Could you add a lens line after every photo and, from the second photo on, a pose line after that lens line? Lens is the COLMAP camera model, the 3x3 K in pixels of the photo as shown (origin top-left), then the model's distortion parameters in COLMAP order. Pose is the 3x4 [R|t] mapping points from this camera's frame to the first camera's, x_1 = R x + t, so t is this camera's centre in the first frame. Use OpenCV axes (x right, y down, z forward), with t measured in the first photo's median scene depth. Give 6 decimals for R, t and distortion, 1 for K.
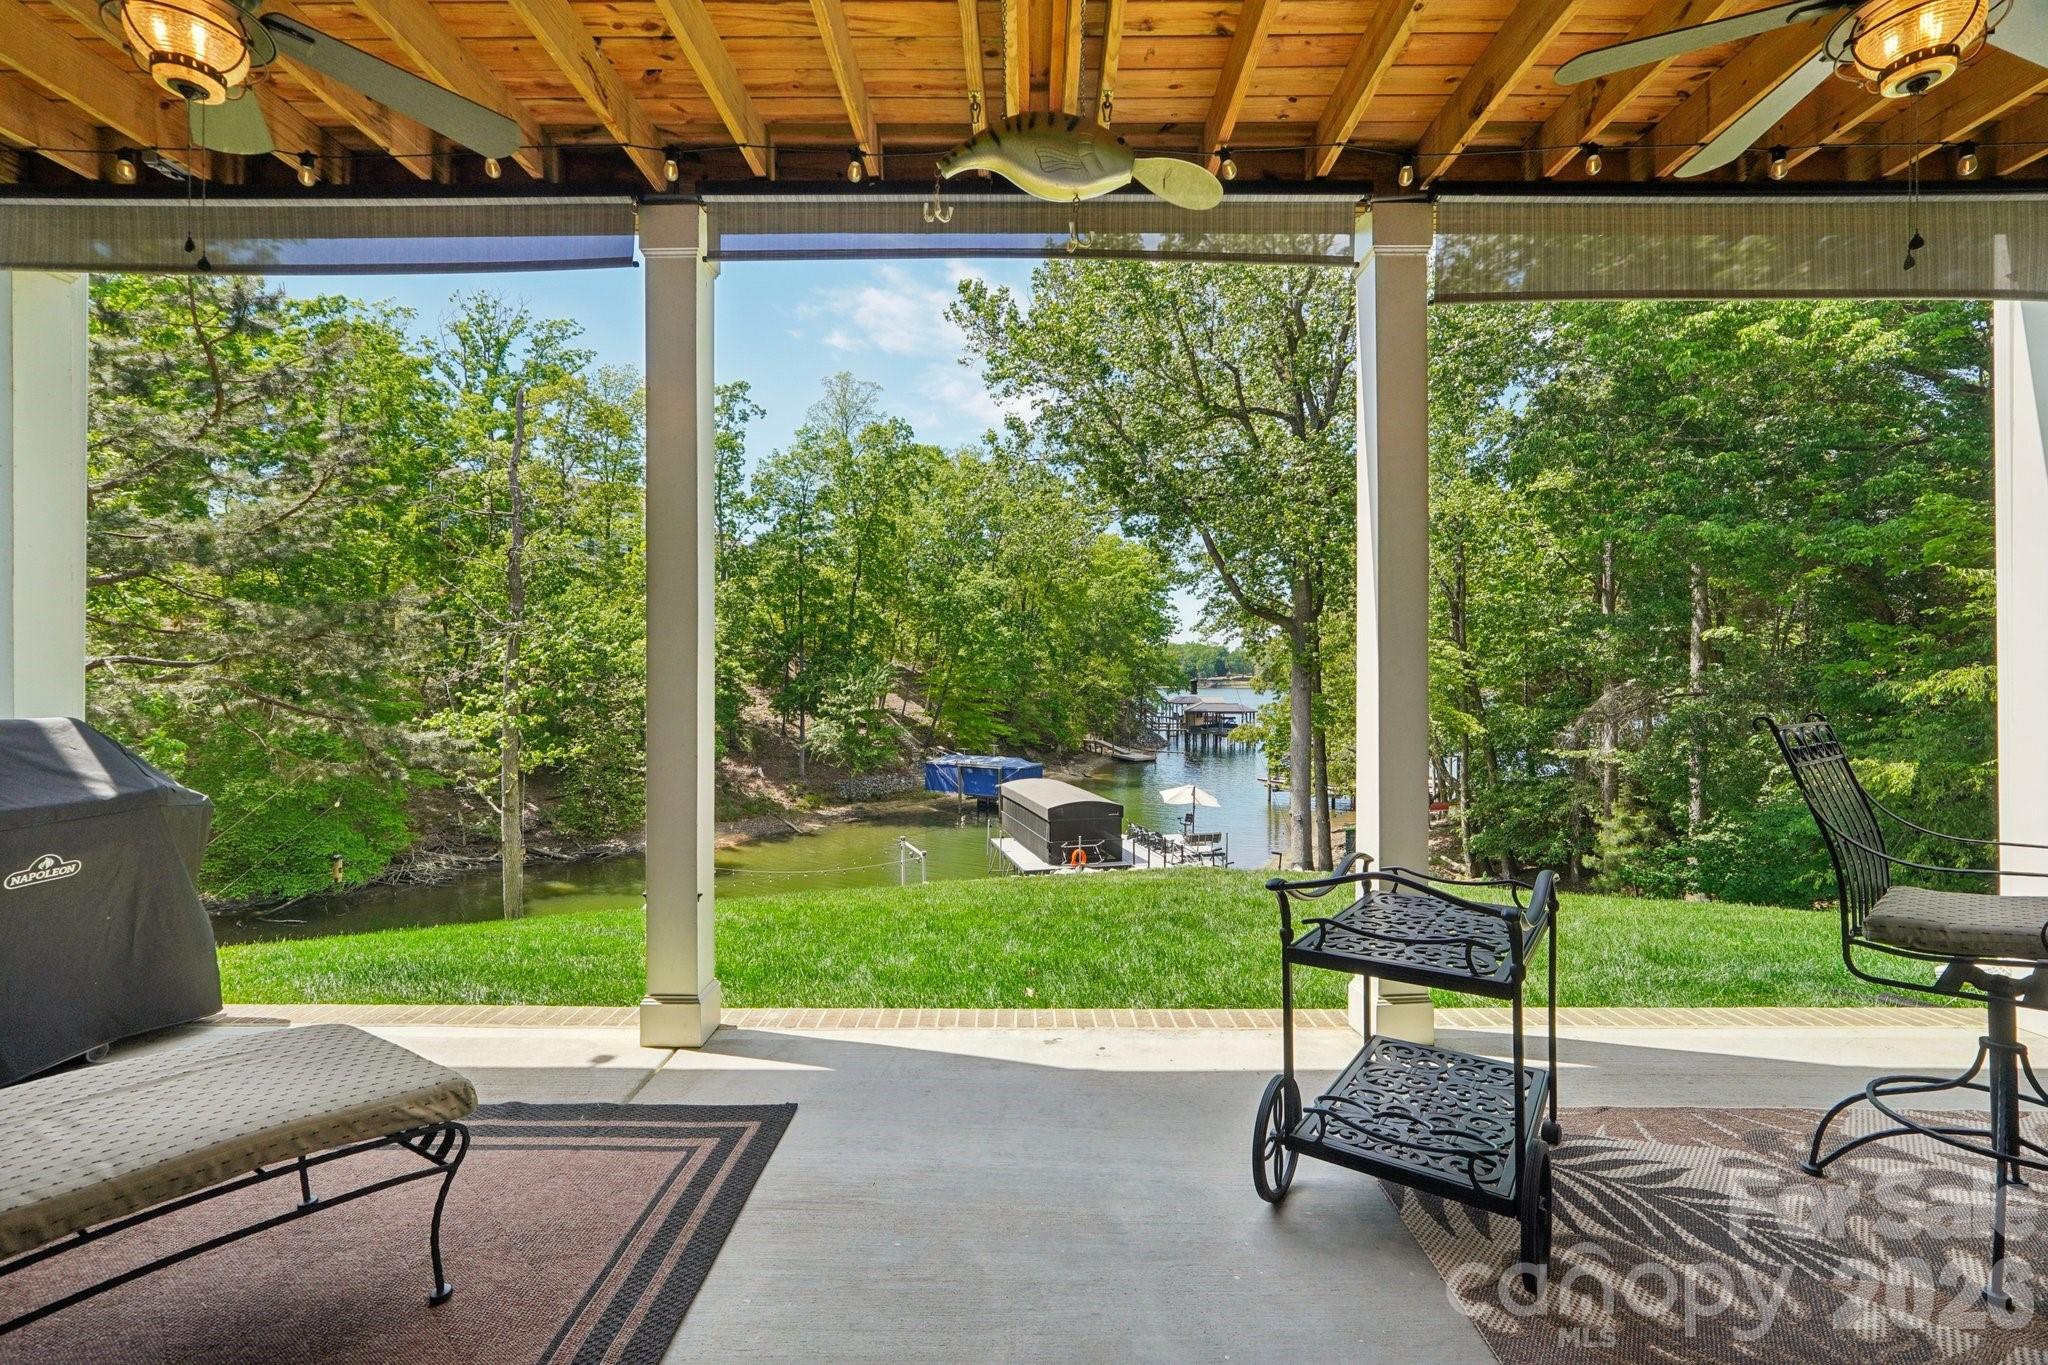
lens RADIAL K [[856.6, 0, 1021.7], [0, 856.6, 674.3], [0, 0, 1]] dist [-0.004284, 0.000596]
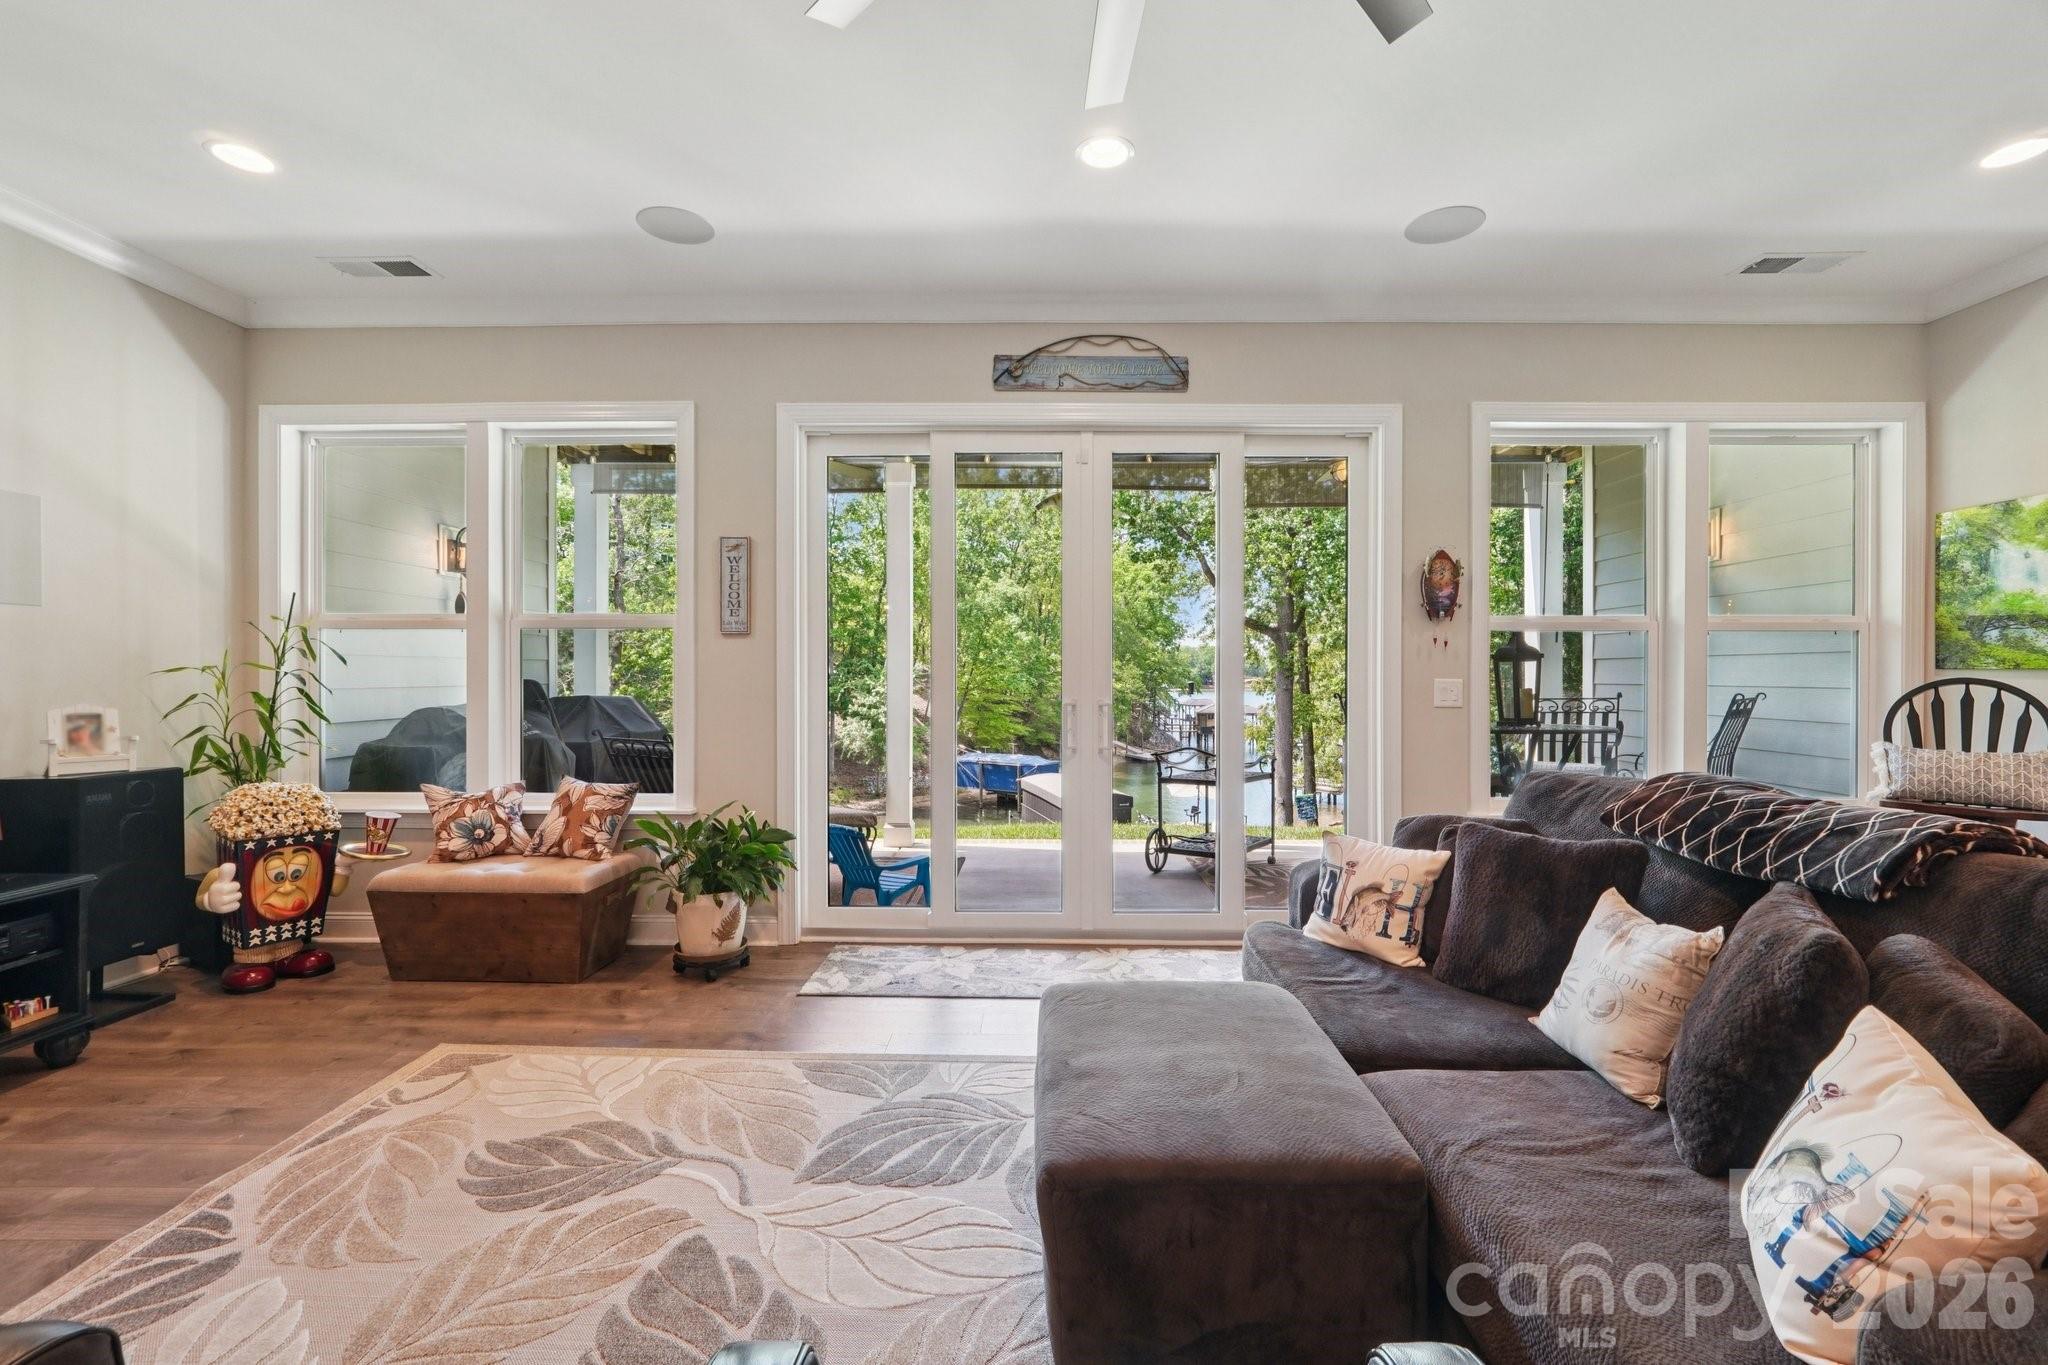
lens RADIAL K [[856.6, 0, 1021.7], [0, 856.6, 674.3], [0, 0, 1]] dist [-0.004284, 0.000596]
pose [[0.999844, 0.001057, -0.017644, -0.002601], [-0.001109, 0.999995, -0.002920, -0.000111], [0.017641, 0.002939, 0.999840, -0.056830]]
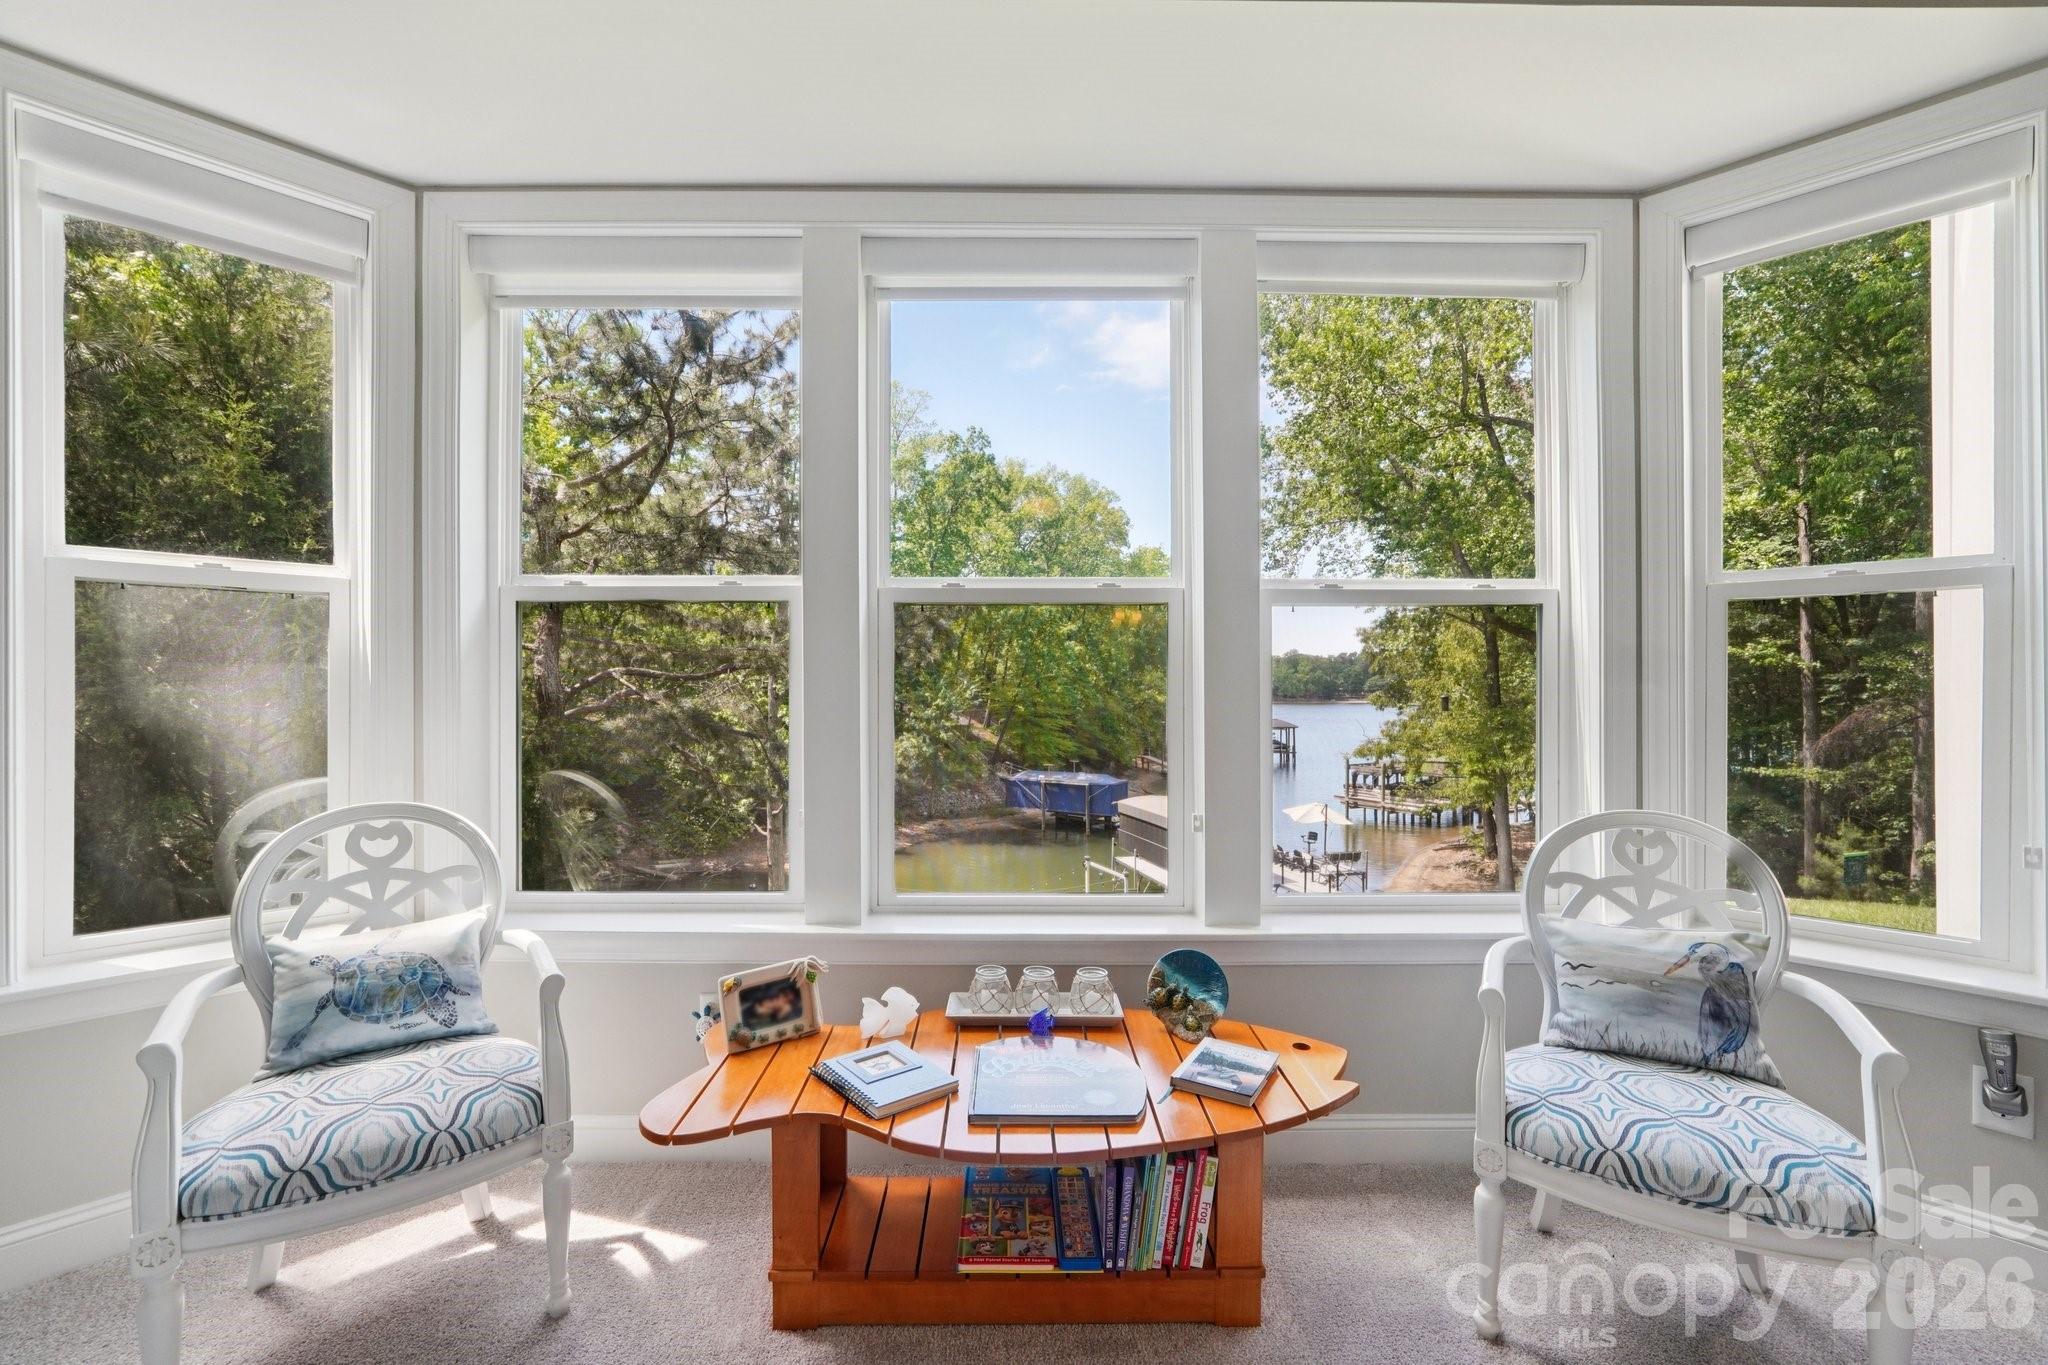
lens RADIAL K [[853.6, 0, 1024.0], [0, 853.6, 682.5], [0, 0, 1]] dist [-0.003625, -0.000472]
pose [[0.999248, 0.005607, 0.038370, -0.122353], [-0.005300, 0.999953, -0.008103, 0.000875], [-0.038414, 0.007894, 0.999231, 0.022388]]
